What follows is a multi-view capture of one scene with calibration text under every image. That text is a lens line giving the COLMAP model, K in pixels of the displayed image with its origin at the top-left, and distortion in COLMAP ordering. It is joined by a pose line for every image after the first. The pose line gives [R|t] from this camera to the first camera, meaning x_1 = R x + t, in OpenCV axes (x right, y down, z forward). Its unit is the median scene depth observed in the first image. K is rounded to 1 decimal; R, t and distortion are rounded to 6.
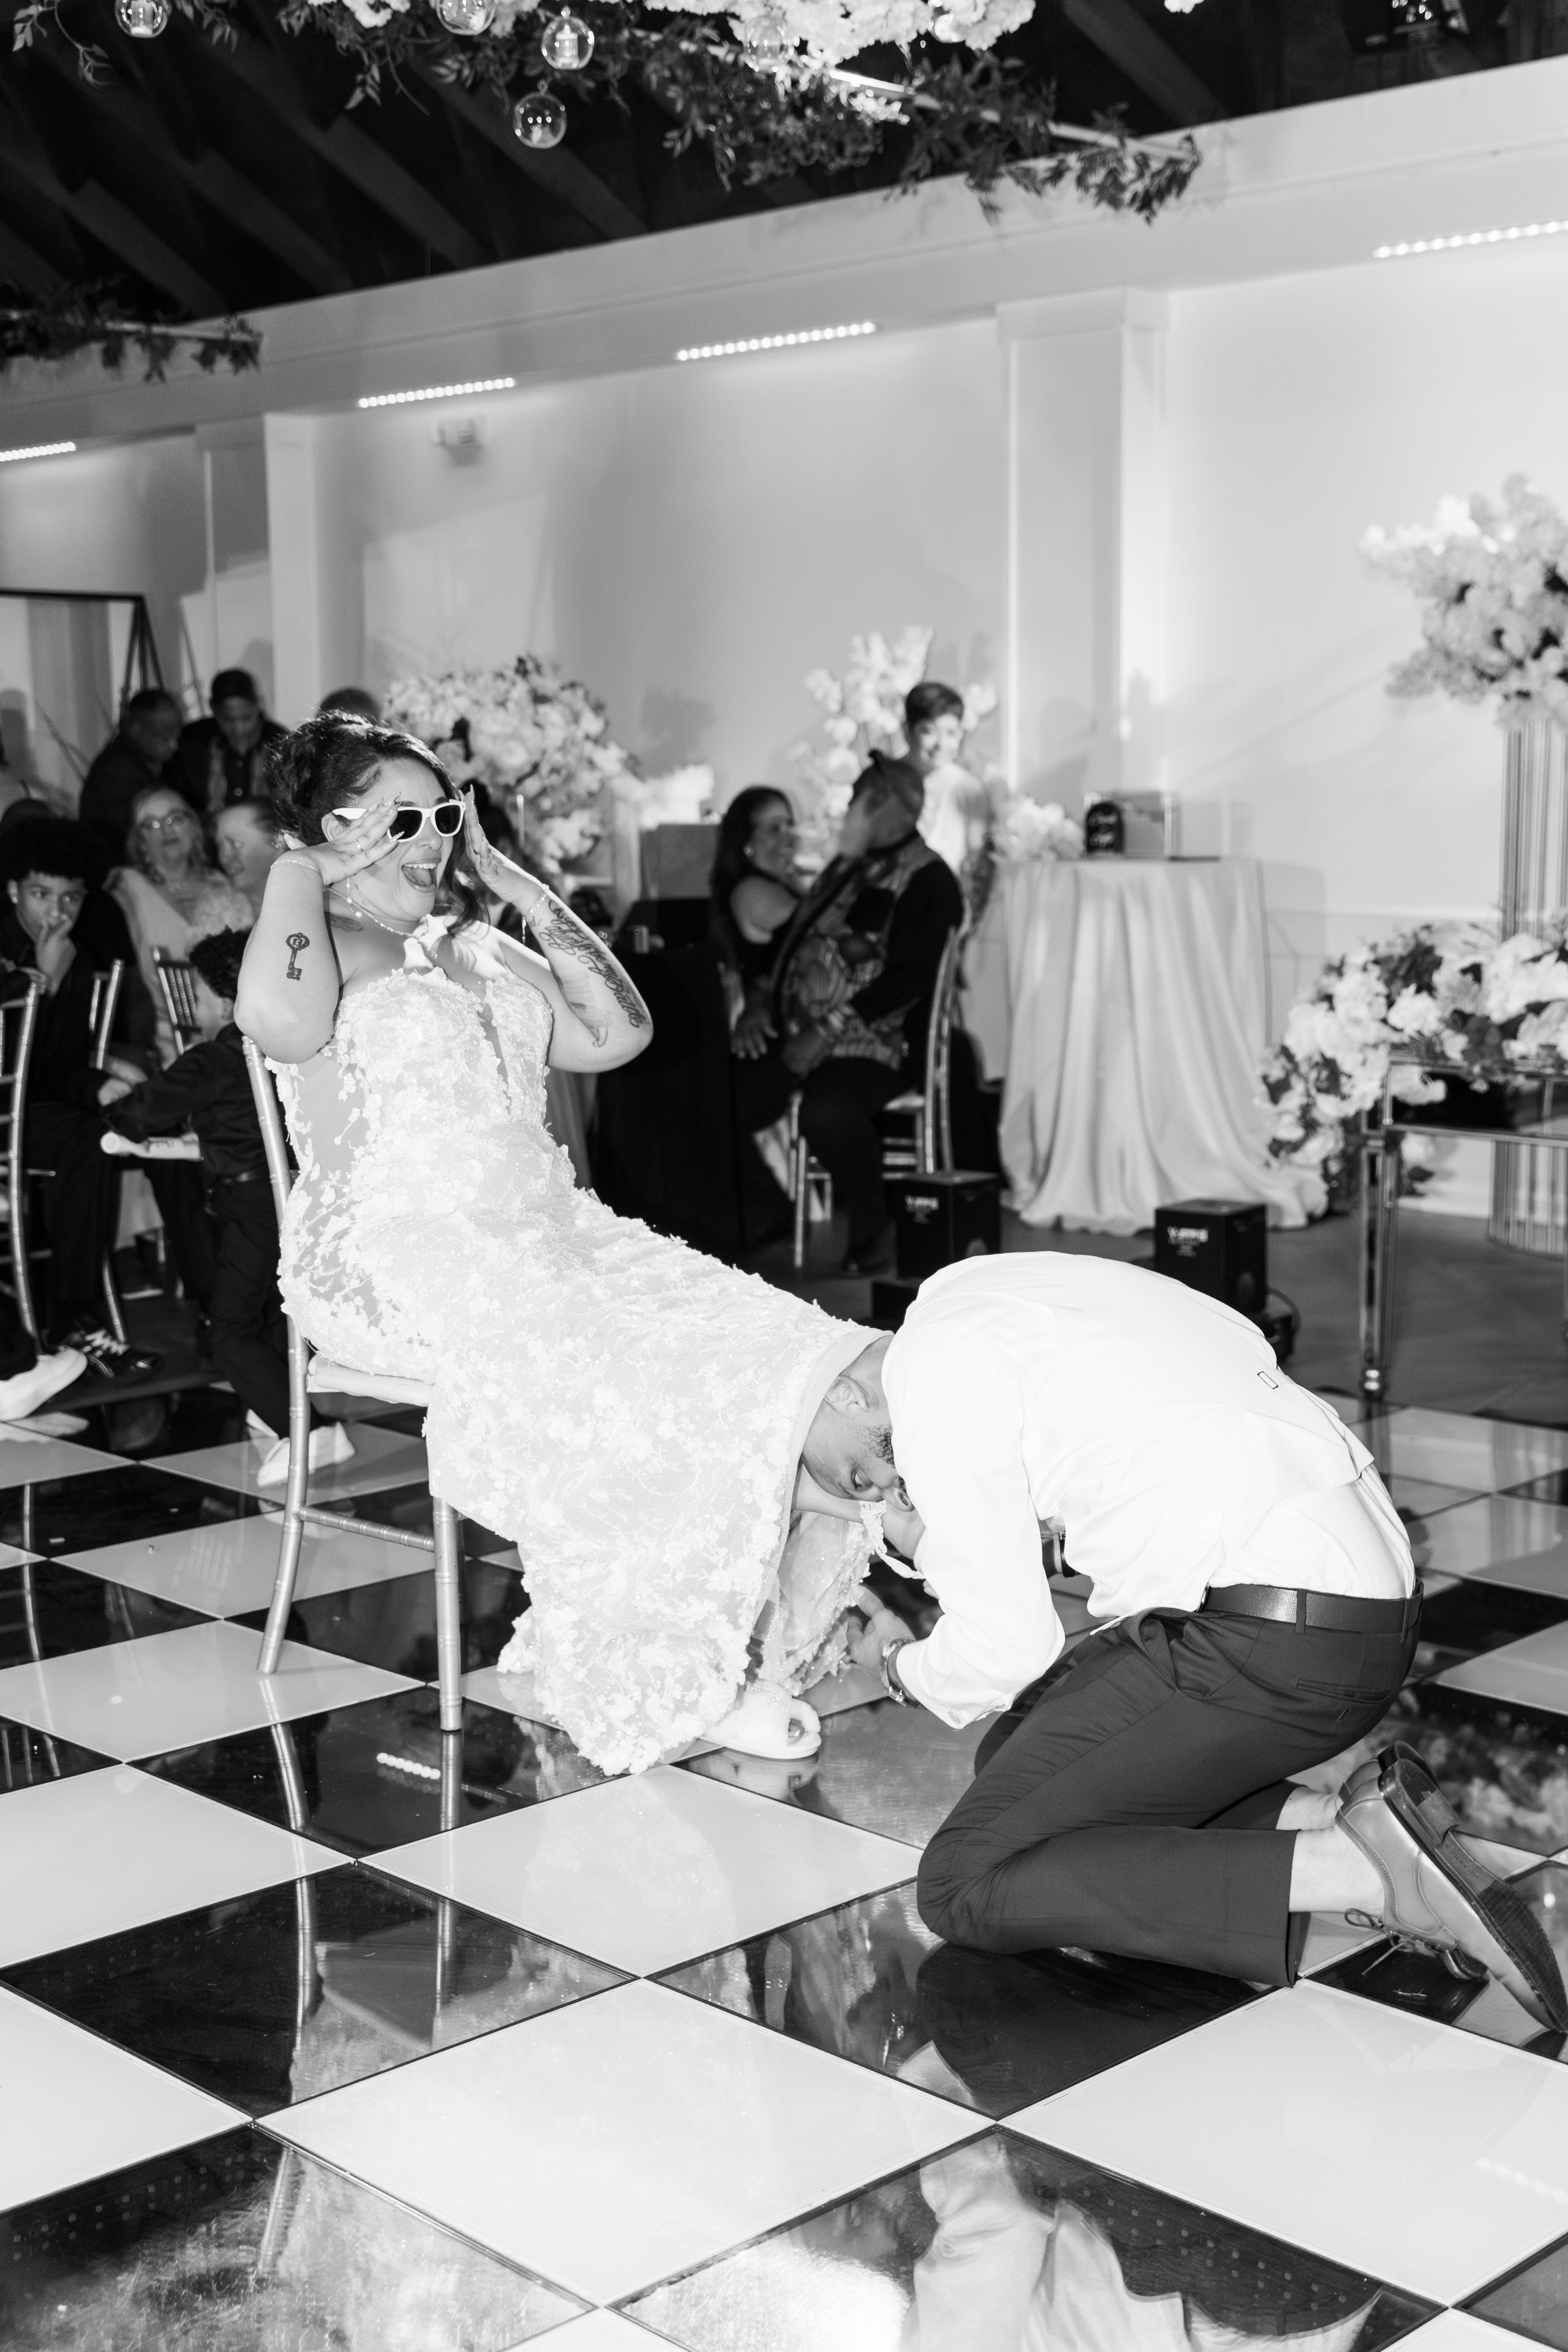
lens RADIAL K [[3274.8, 0, 829.4], [0, 3274.8, 1209.2], [0, 0, 1]] dist [-0.028827, 0.000000]
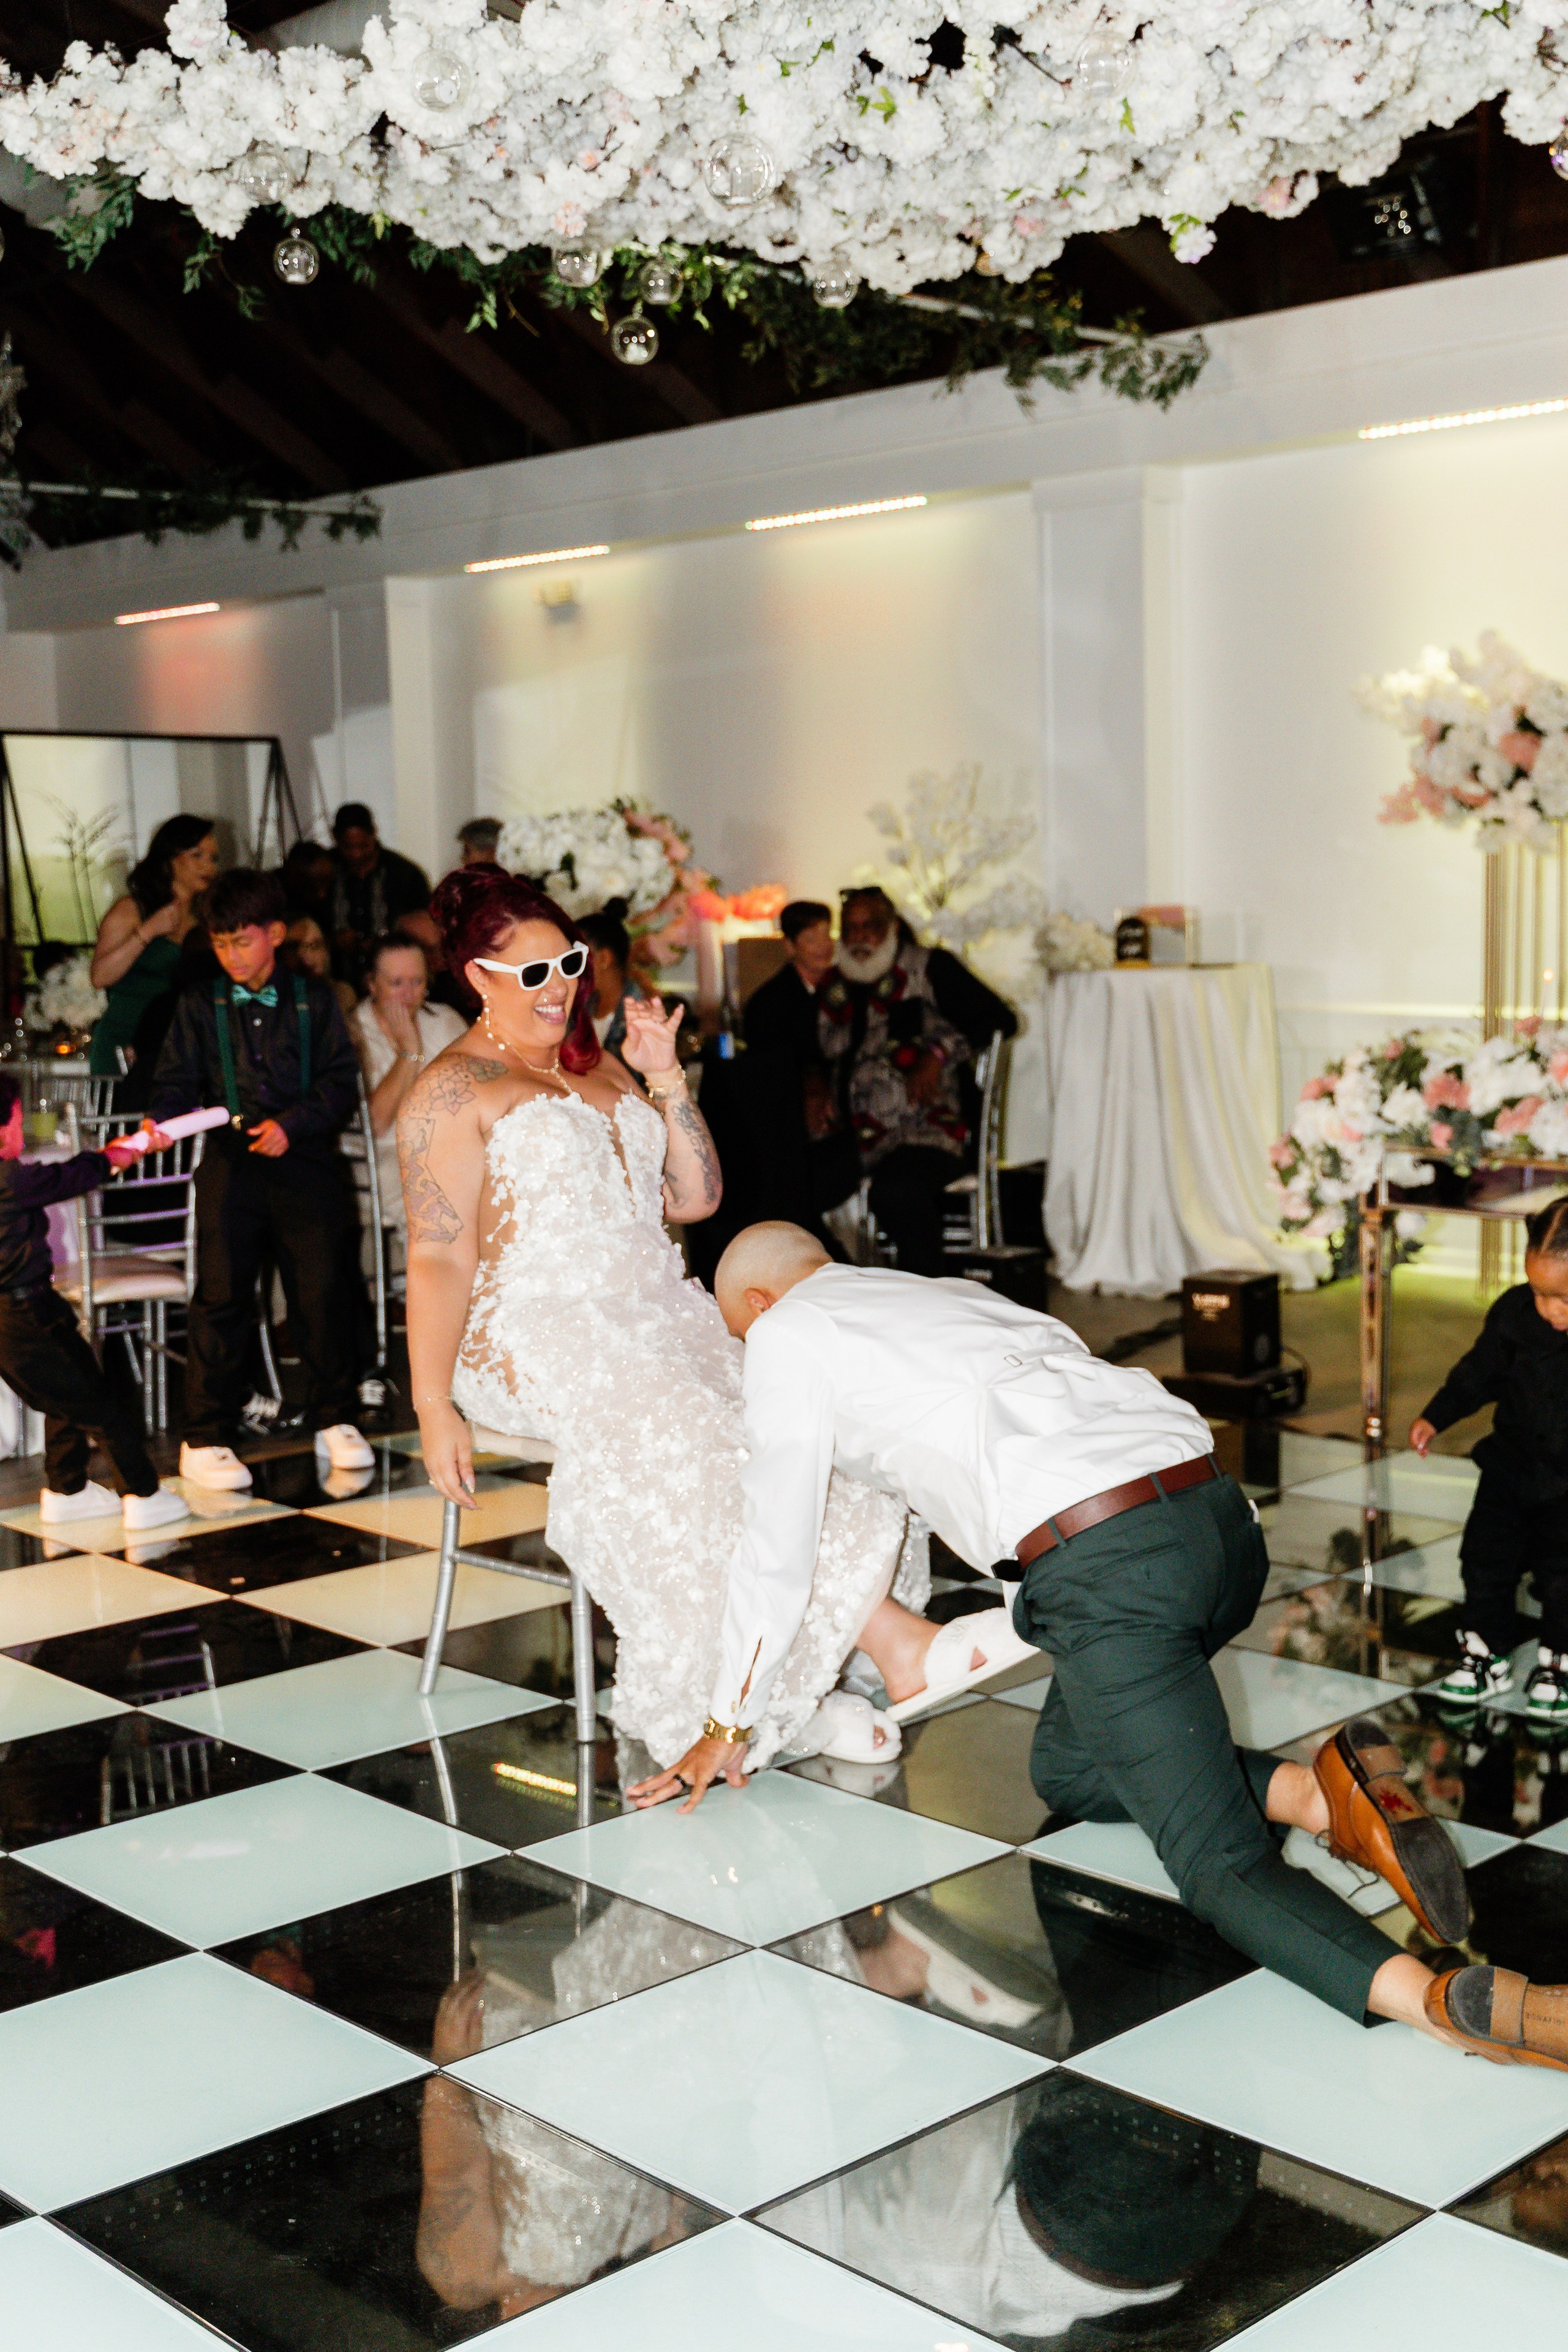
lens RADIAL K [[2997.7, 0, 862.4], [0, 2997.7, 1178.9], [0, 0, 1]] dist [-0.019480, 0.000000]
pose [[0.999914, -0.011322, -0.006619, -0.004318], [0.011131, 0.999541, -0.028160, -0.005832], [0.006935, 0.028083, 0.999582, -0.043416]]
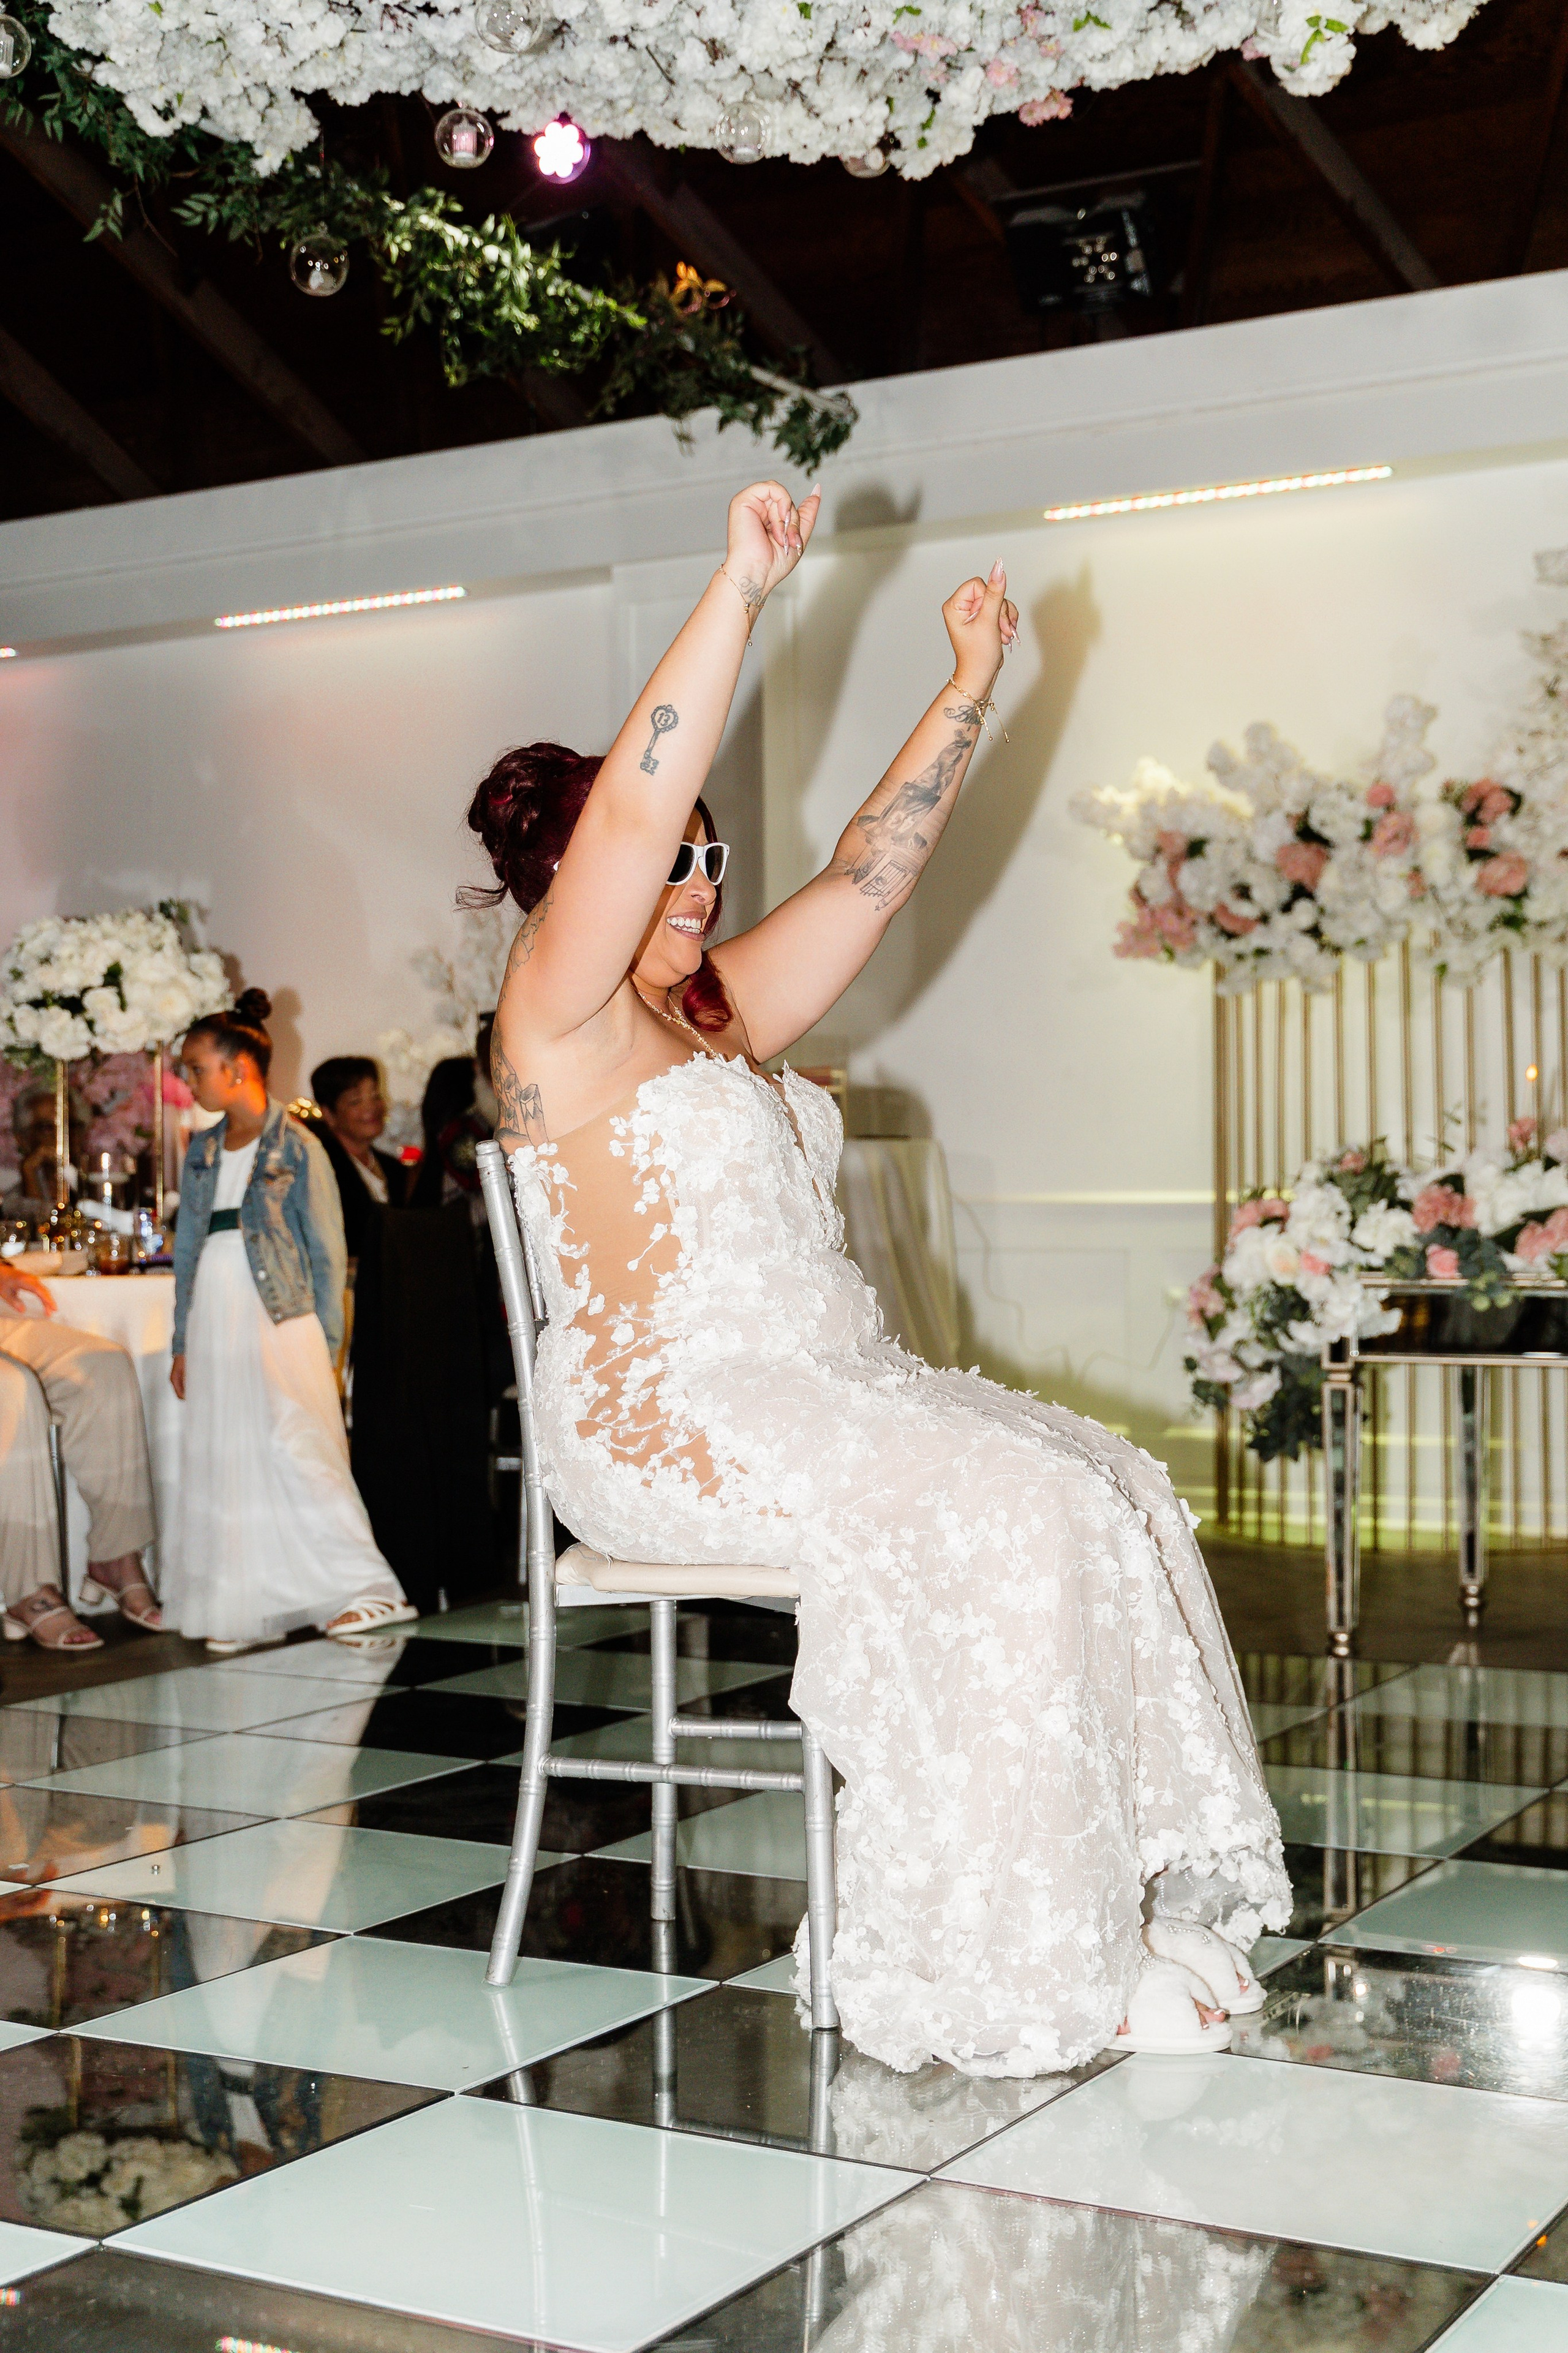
lens RADIAL K [[3275.9, 0, 767.5], [0, 3275.9, 1183.6], [0, 0, 1]] dist [-0.028827, 0.000000]
pose [[0.963781, 0.000634, 0.266695, -0.185839], [0.038763, 0.989045, -0.142432, 0.040623], [-0.263863, 0.147611, 0.953198, 0.139683]]
